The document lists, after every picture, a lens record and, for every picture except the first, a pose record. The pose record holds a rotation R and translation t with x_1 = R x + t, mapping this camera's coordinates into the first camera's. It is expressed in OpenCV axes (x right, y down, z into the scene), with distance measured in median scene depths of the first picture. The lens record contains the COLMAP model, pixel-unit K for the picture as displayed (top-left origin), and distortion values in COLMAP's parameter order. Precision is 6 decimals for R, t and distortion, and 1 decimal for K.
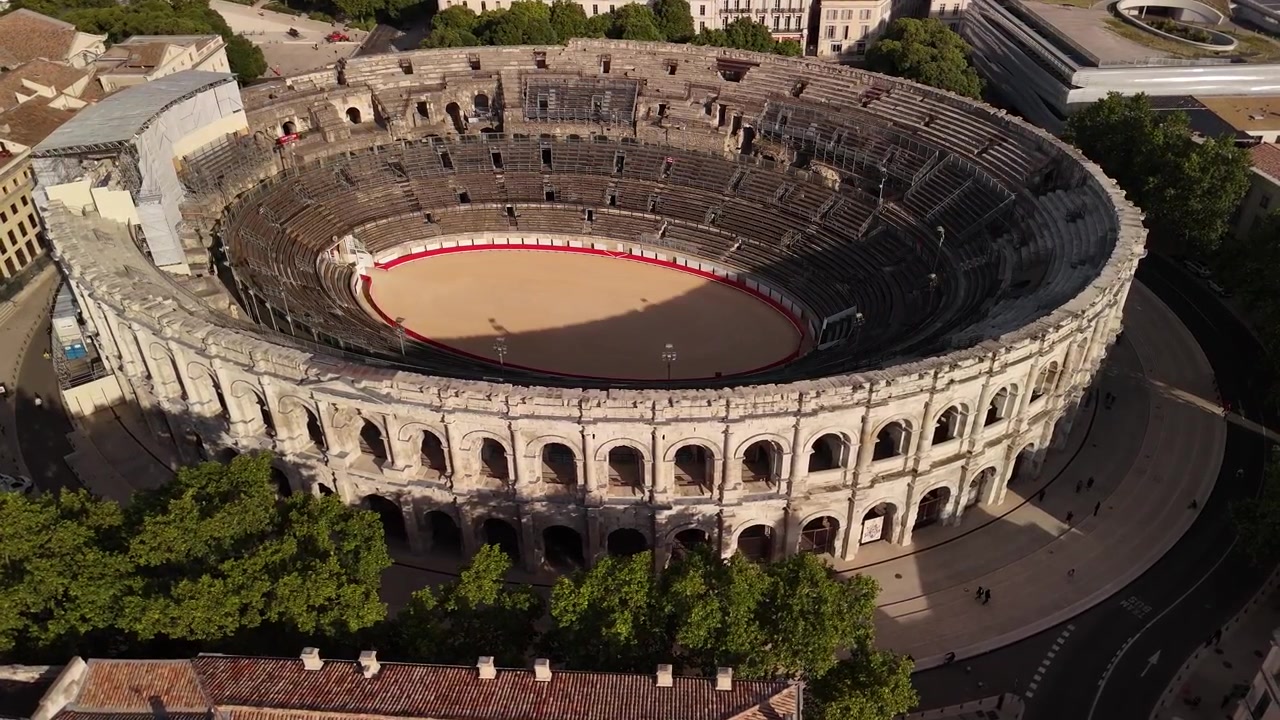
lens RADIAL K [[942.3, 0, 640.2], [0, 942.3, 357.2], [0, 0, 1]] dist [0.030951, -0.009385]
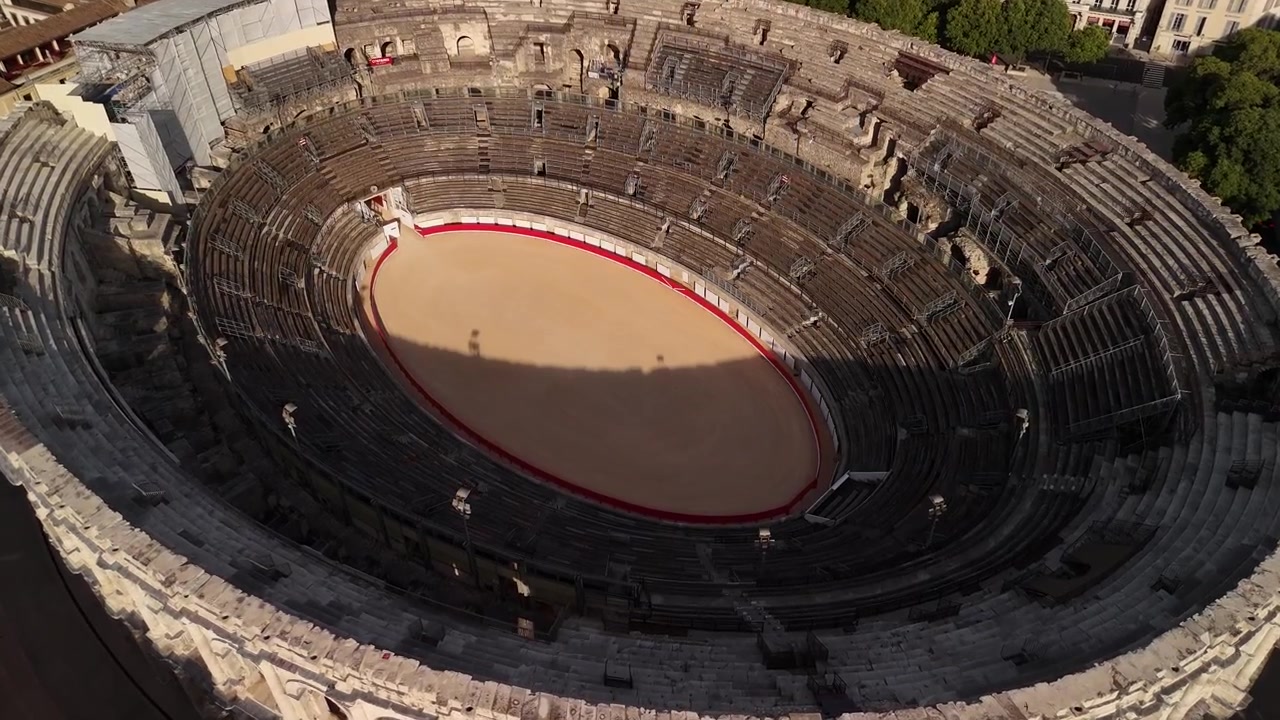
lens RADIAL K [[942.3, 0, 639.7], [0, 942.3, 358.6], [0, 0, 1]] dist [0.030951, -0.009385]
pose [[0.895666, 0.284708, -0.341649, 0.227767], [-0.248413, 0.957486, 0.146668, -0.154784], [0.368882, -0.046495, 0.928313, 0.253044]]
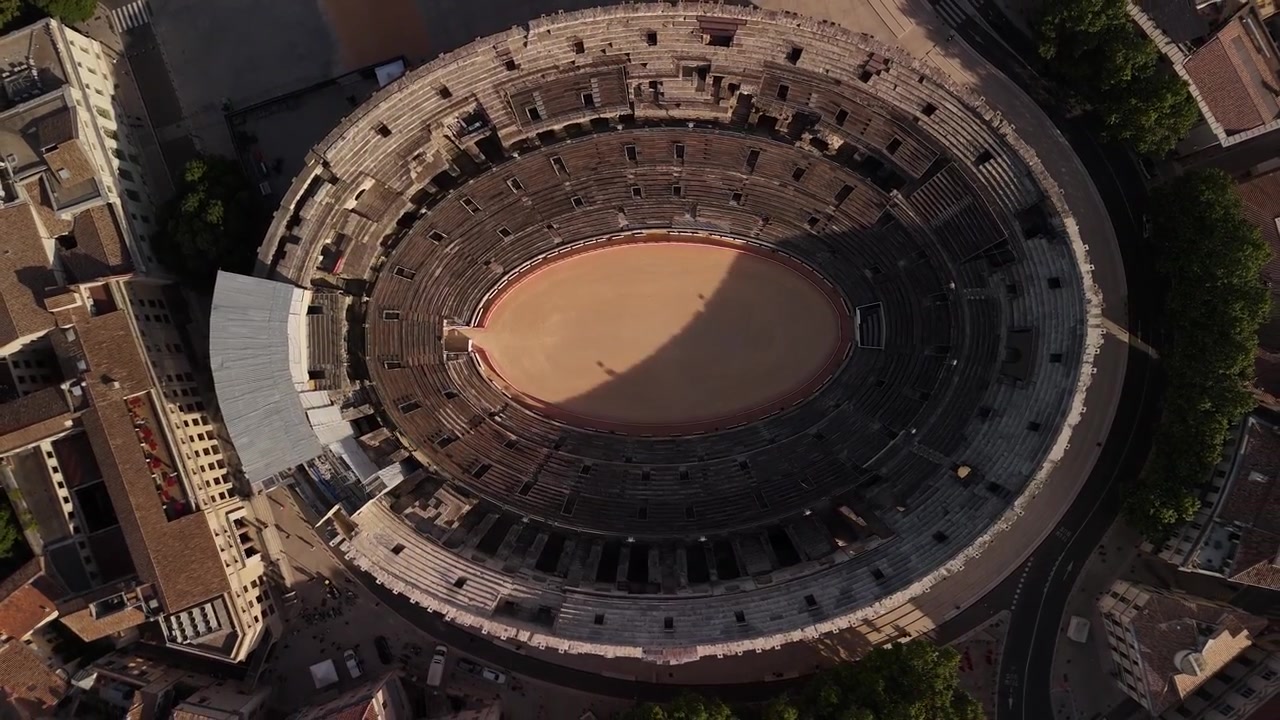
lens RADIAL K [[942.3, 0, 634.2], [0, 942.3, 351.8], [0, 0, 1]] dist [0.030951, -0.009385]
pose [[0.937472, -0.347236, -0.023943, -0.071257], [0.214128, 0.521140, 0.826173, -0.971838], [-0.274399, -0.779641, 0.562907, 0.247265]]
